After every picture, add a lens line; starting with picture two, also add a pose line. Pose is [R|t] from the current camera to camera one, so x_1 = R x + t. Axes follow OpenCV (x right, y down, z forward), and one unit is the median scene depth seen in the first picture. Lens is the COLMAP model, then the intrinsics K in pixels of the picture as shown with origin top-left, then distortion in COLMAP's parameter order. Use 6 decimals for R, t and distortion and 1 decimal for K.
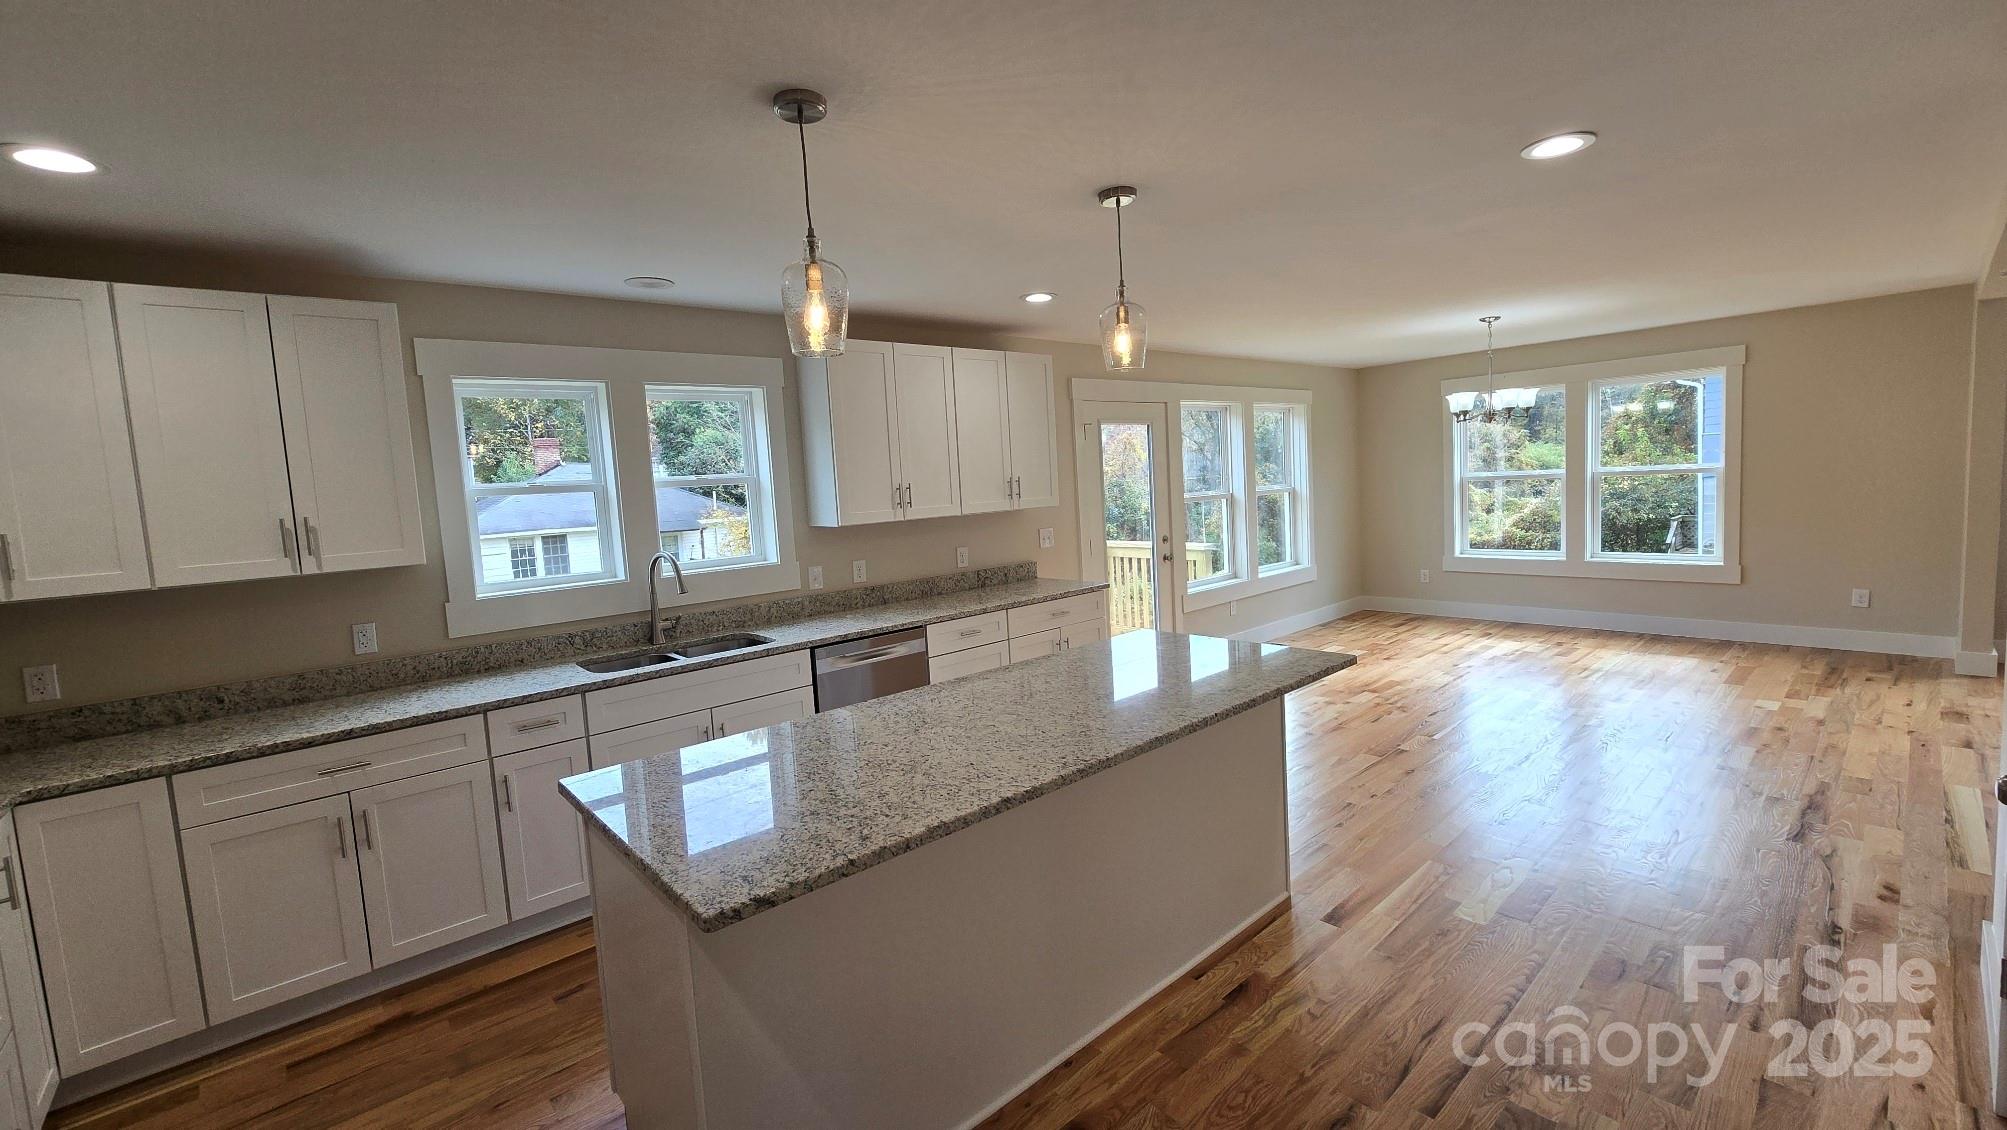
lens RADIAL K [[819.9, 0, 1006.5], [0, 819.9, 552.5], [0, 0, 1]] dist [0.001936, 0.000033]
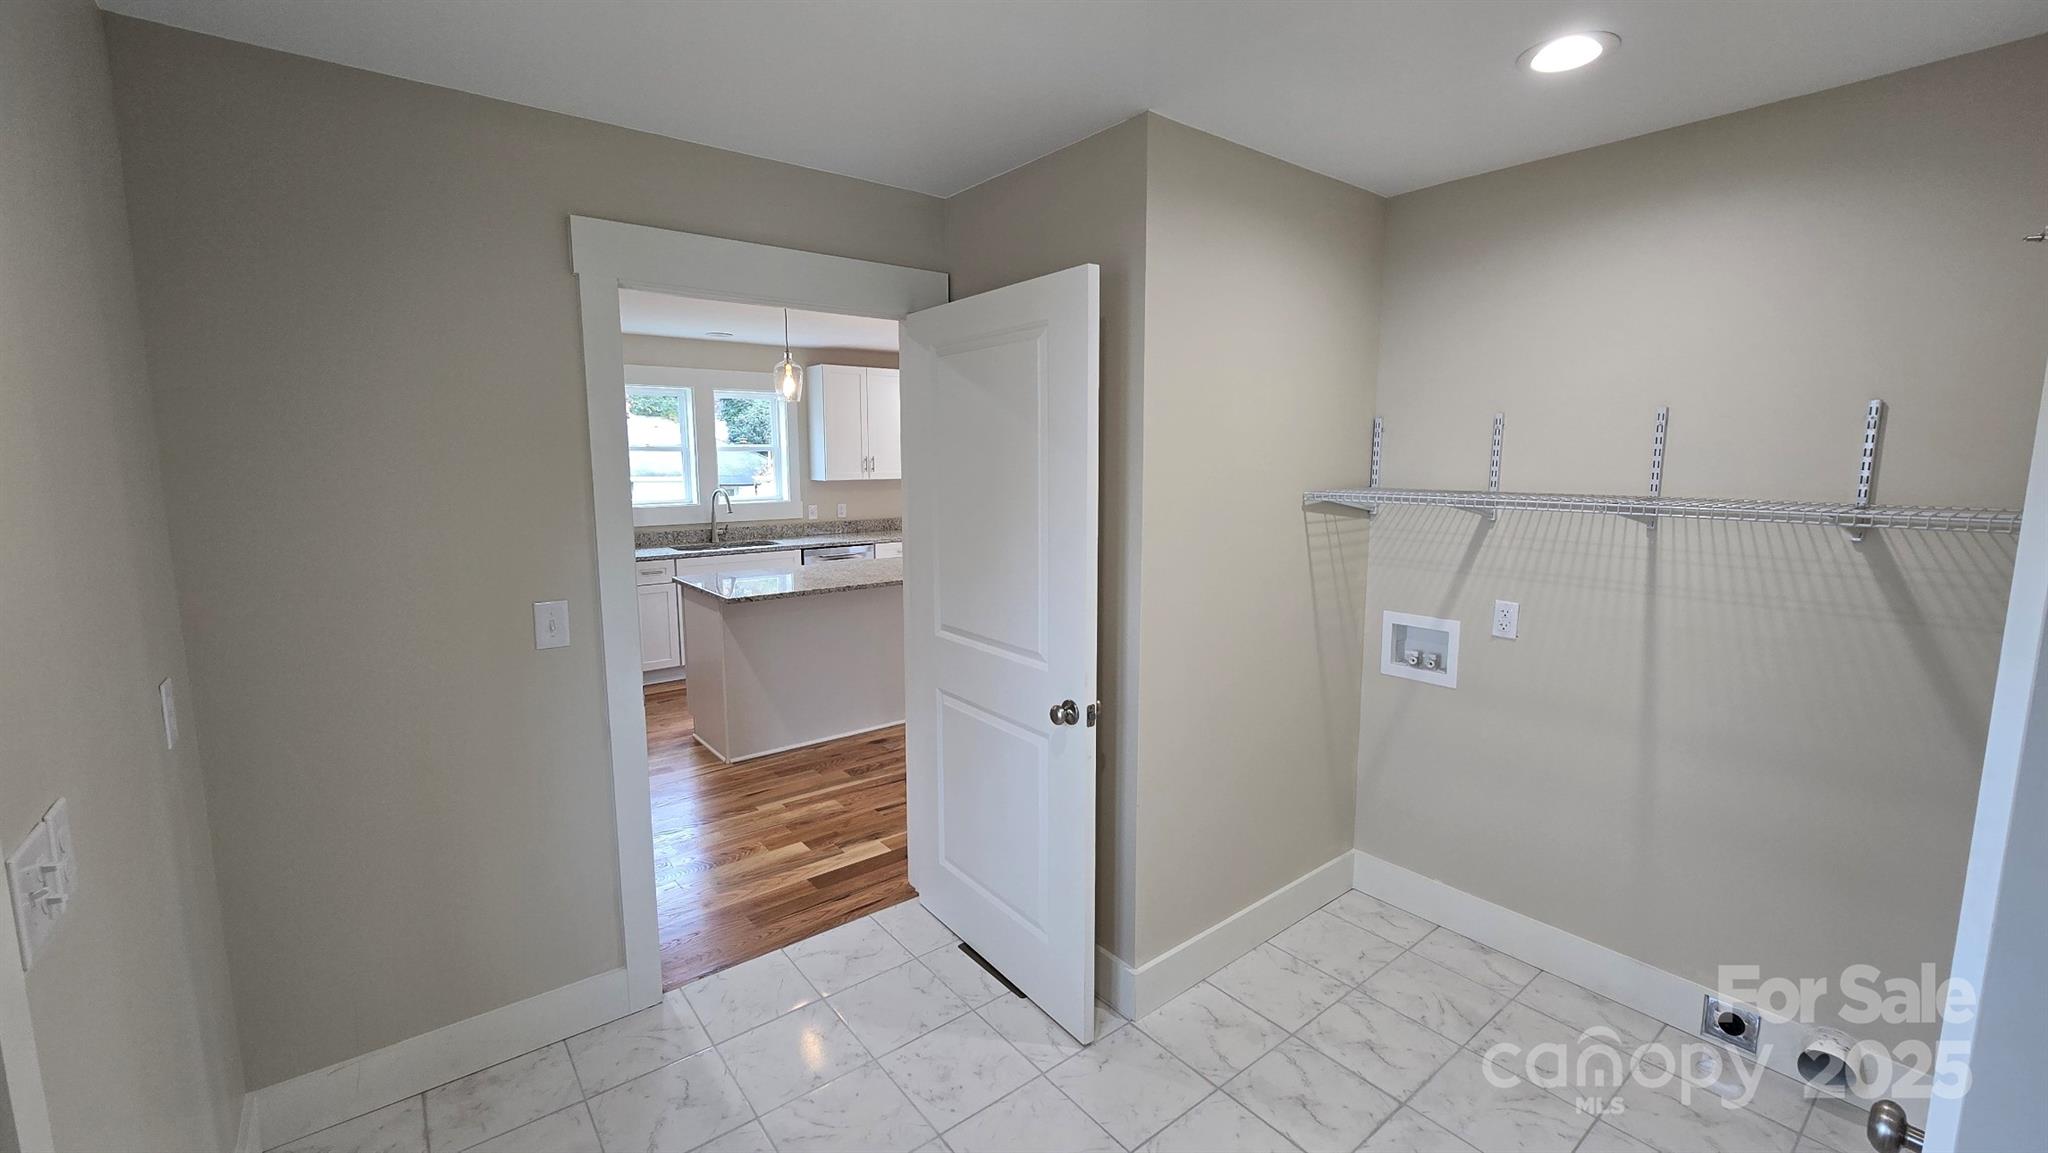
lens RADIAL K [[836.6, 0, 1021.9], [0, 836.6, 566.7], [0, 0, 1]] dist [0.001936, 0.000033]
pose [[0.996834, 0.063954, -0.047251, 0.264914], [-0.061699, 0.996953, 0.047738, 0.034517], [0.050160, -0.044671, 0.997742, -0.629622]]
